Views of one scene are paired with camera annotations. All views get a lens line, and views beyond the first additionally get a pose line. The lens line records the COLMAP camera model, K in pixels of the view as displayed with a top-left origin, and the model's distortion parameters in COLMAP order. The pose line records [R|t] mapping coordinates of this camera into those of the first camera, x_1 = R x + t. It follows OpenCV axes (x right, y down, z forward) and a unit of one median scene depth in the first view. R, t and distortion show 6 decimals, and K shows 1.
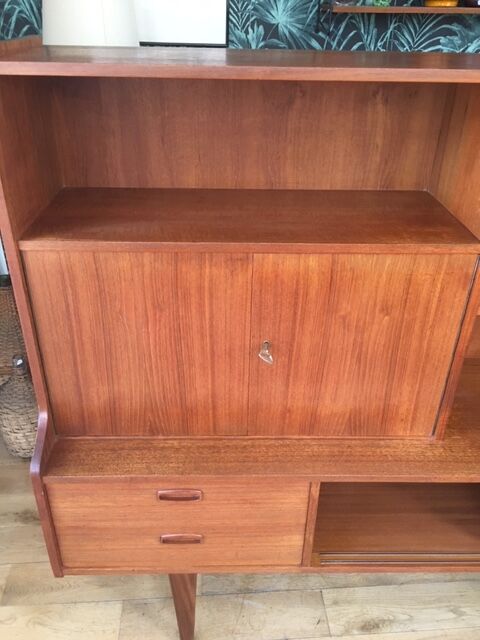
lens RADIAL K [[549.8, 0, 236.6], [0, 549.8, 318.1], [0, 0, 1]] dist [0.069564, -0.094850]
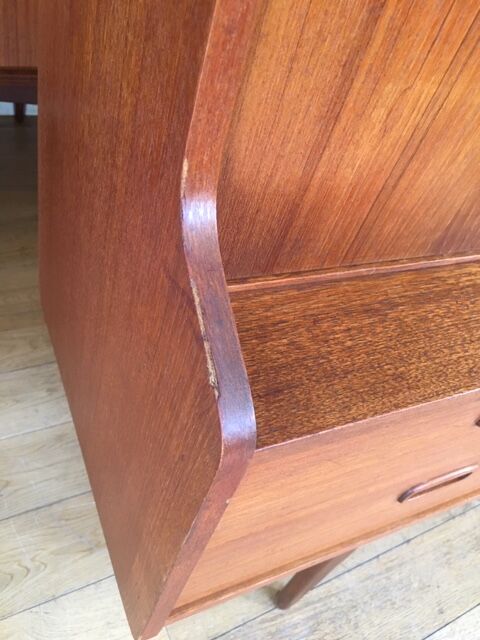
lens RADIAL K [[549.8, 0, 238.8], [0, 549.8, 317.9], [0, 0, 1]] dist [0.069564, -0.094850]
pose [[0.892479, -0.129916, 0.431977, -0.401186], [-0.021263, 0.944449, 0.327971, 0.130996], [-0.450588, -0.301892, 0.840138, 0.719709]]
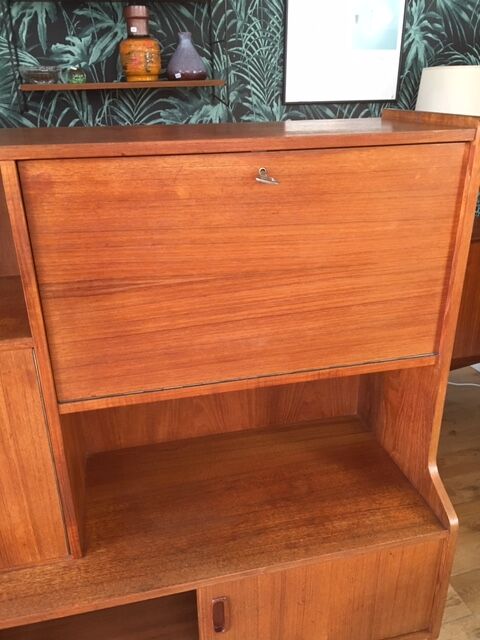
lens RADIAL K [[549.8, 0, 241.7], [0, 549.8, 318.8], [0, 0, 1]] dist [0.069564, -0.094850]
pose [[0.975840, -0.114196, 0.186269, 0.475604], [0.134662, 0.985714, -0.101165, -0.022589], [-0.172056, 0.123805, 0.977276, 0.072388]]
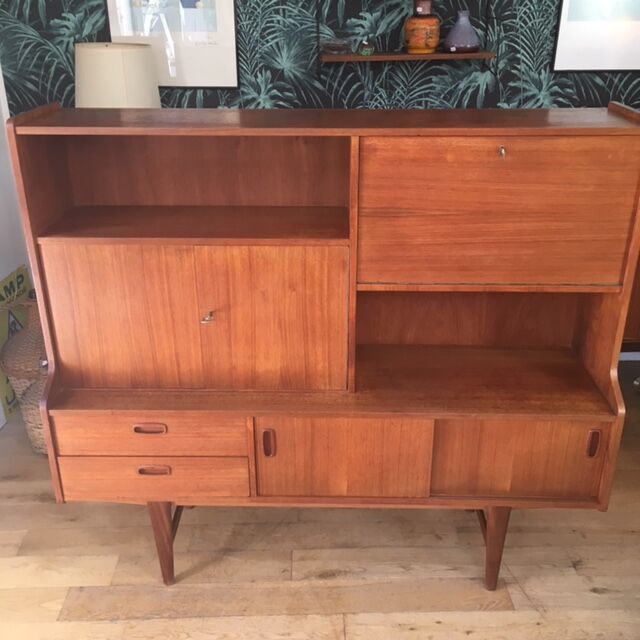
lens RADIAL K [[734.3, 0, 317.5], [0, 734.3, 317.5], [0, 0, 1]] dist [0.039160, 0.000000]
pose [[0.998686, -0.001897, -0.051221, 0.359737], [-0.003568, 0.994319, -0.106384, 0.219232], [0.051132, 0.106427, 0.993005, -0.709870]]
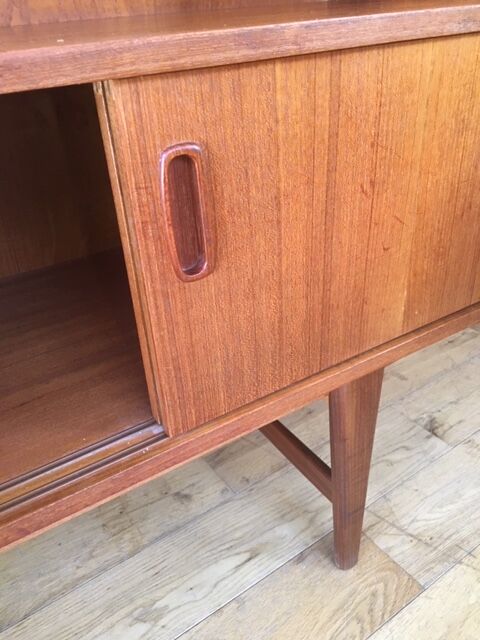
lens RADIAL K [[549.8, 0, 240.8], [0, 549.8, 315.1], [0, 0, 1]] dist [0.069564, -0.094850]
pose [[0.855770, -0.315865, 0.409740, 0.433909], [0.322112, 0.945057, 0.055782, 0.368094], [-0.404847, 0.084245, 0.910495, 0.669452]]
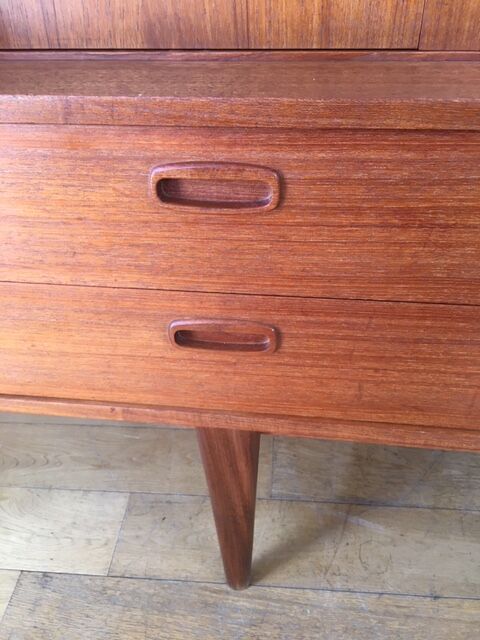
lens RADIAL K [[549.8, 0, 237.0], [0, 549.8, 318.5], [0, 0, 1]] dist [0.069564, -0.094850]
pose [[0.987939, 0.053425, -0.145336, -0.031989], [-0.037981, 0.993529, 0.107038, 0.331569], [0.150114, -0.100227, 0.983575, 0.597288]]
